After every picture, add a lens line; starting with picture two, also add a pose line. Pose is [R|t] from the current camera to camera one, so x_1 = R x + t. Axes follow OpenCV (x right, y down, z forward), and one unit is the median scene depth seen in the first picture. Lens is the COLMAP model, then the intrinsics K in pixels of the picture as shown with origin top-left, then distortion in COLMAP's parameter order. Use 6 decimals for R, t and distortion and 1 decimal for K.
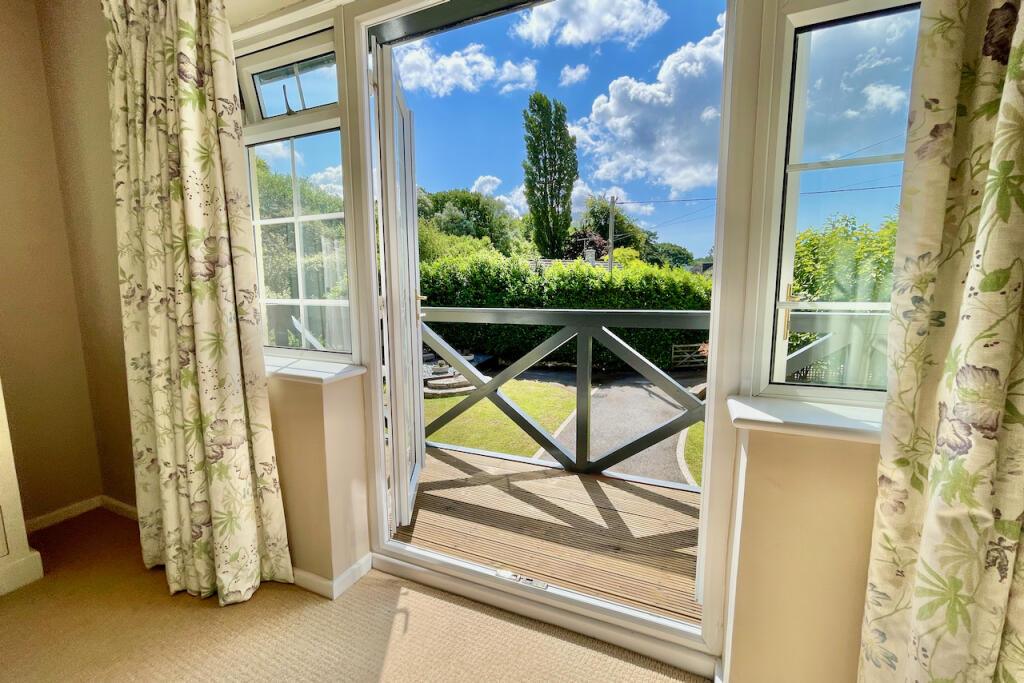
lens RADIAL K [[420.4, 0, 512.0], [0, 420.4, 341.5], [0, 0, 1]] dist [-0.002222, -0.000190]
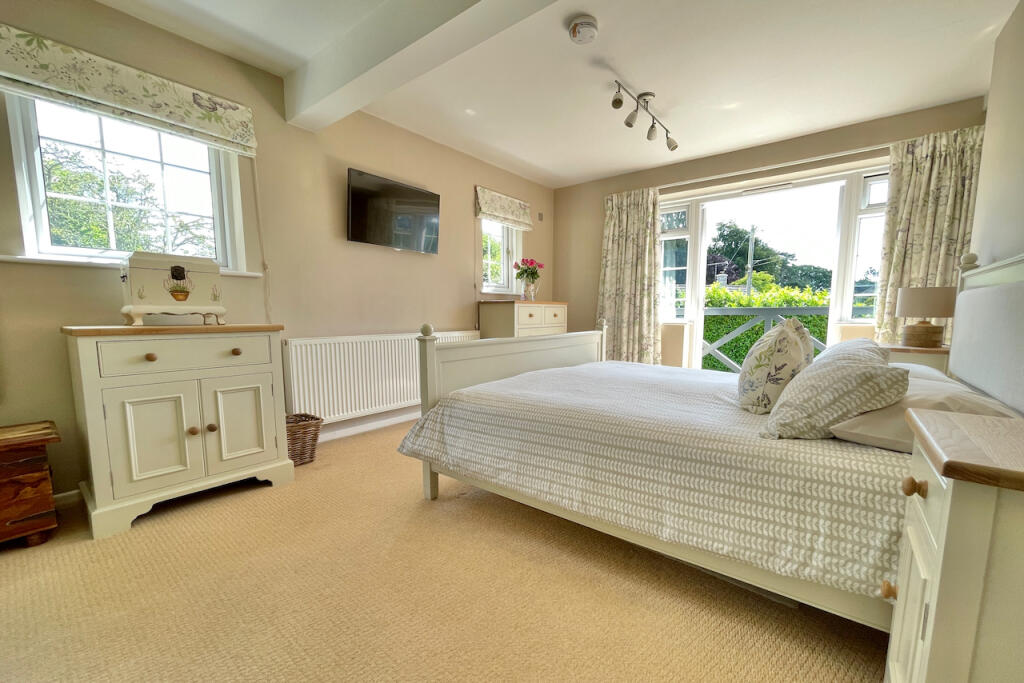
lens RADIAL K [[423.7, 0, 512.9], [0, 423.7, 366.6], [0, 0, 1]] dist [-0.001113, -0.000068]
pose [[0.968506, 0.034290, -0.246619, -0.842602], [-0.035565, 0.999367, -0.000716, 0.423750], [0.246439, 0.009465, 0.969112, -2.143534]]
